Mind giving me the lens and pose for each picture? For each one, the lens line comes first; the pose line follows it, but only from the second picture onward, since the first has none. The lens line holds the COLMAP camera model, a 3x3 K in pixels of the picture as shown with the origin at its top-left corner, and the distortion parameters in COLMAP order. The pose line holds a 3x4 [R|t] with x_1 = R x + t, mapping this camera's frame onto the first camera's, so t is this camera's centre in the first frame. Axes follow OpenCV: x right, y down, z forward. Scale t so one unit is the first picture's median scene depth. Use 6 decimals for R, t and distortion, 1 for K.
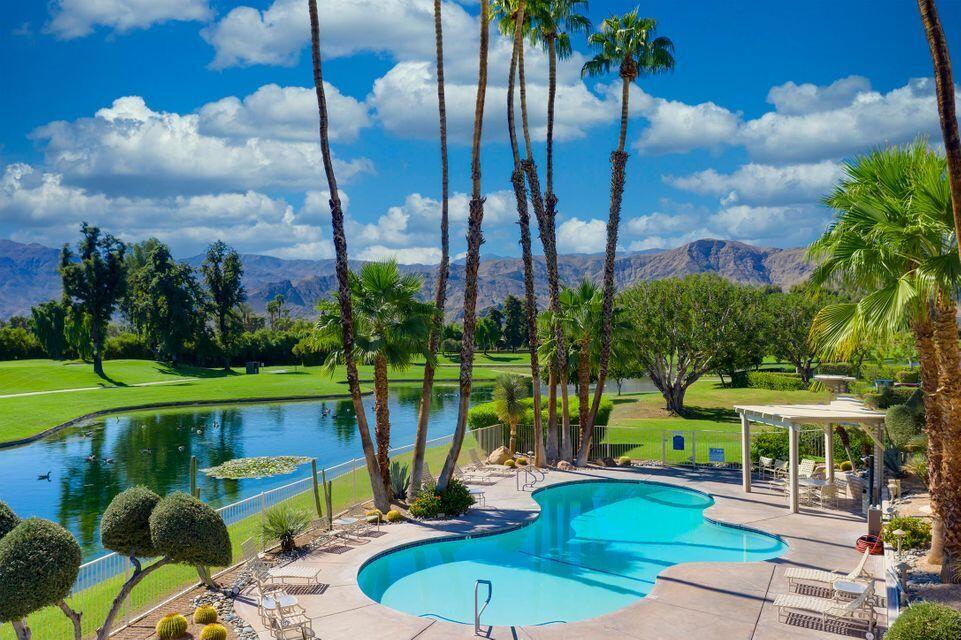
lens RADIAL K [[769.0, 0, 461.4], [0, 769.0, 321.9], [0, 0, 1]] dist [-0.004951, -0.001339]
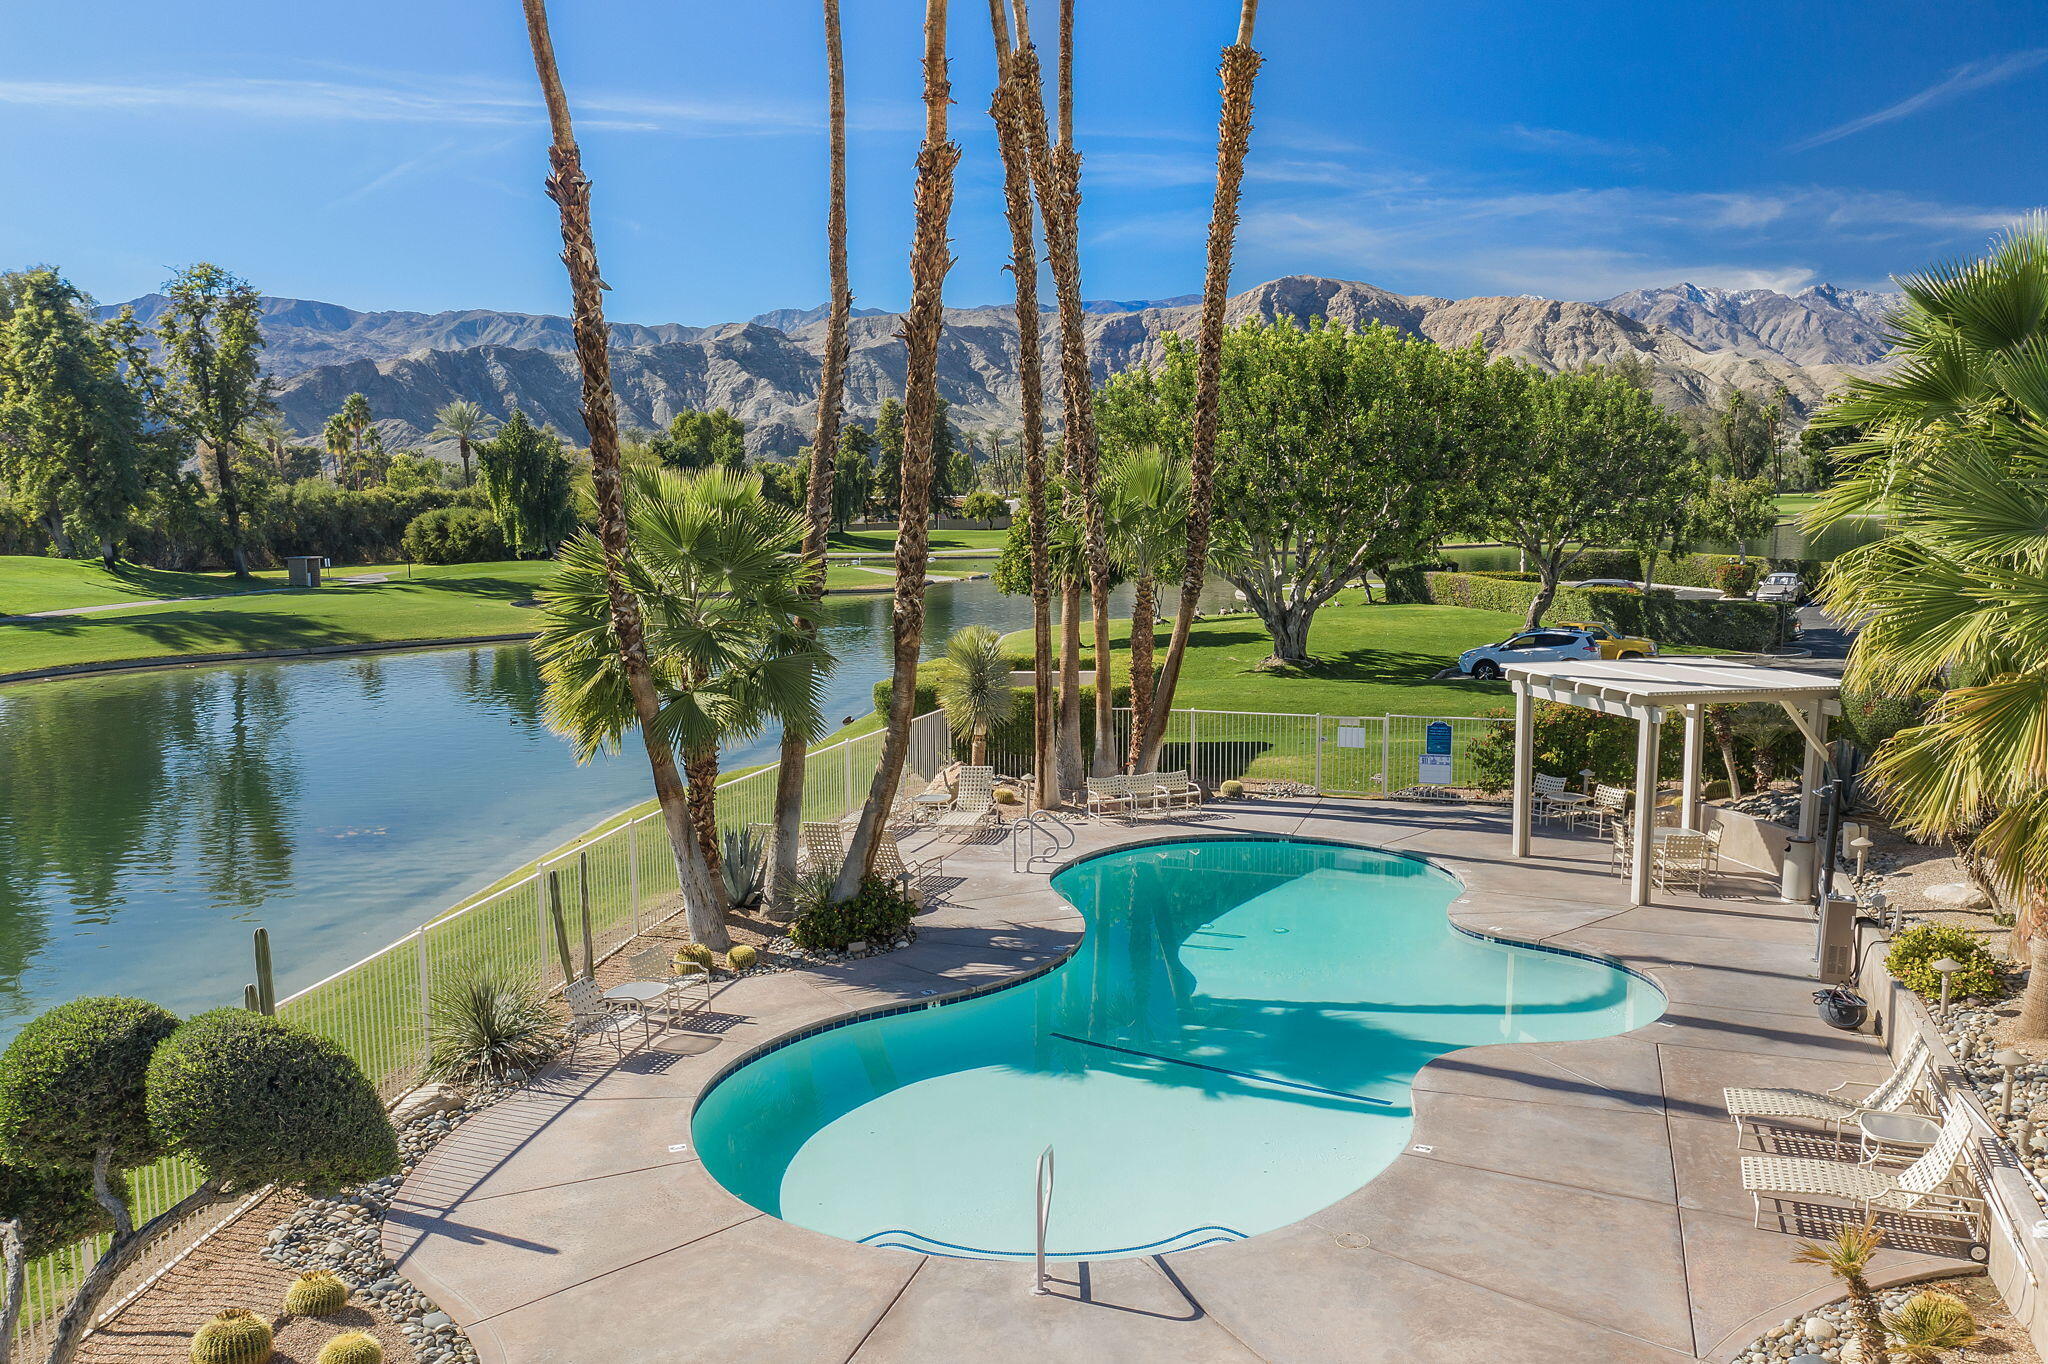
lens RADIAL K [[1638.8, 0, 983.4], [0, 1638.8, 686.1], [0, 0, 1]] dist [-0.004951, -0.001339]
pose [[0.990187, -0.020111, 0.138296, -0.057855], [0.000533, 0.990128, 0.140165, -0.007606], [-0.139750, -0.138716, 0.980422, 0.110846]]
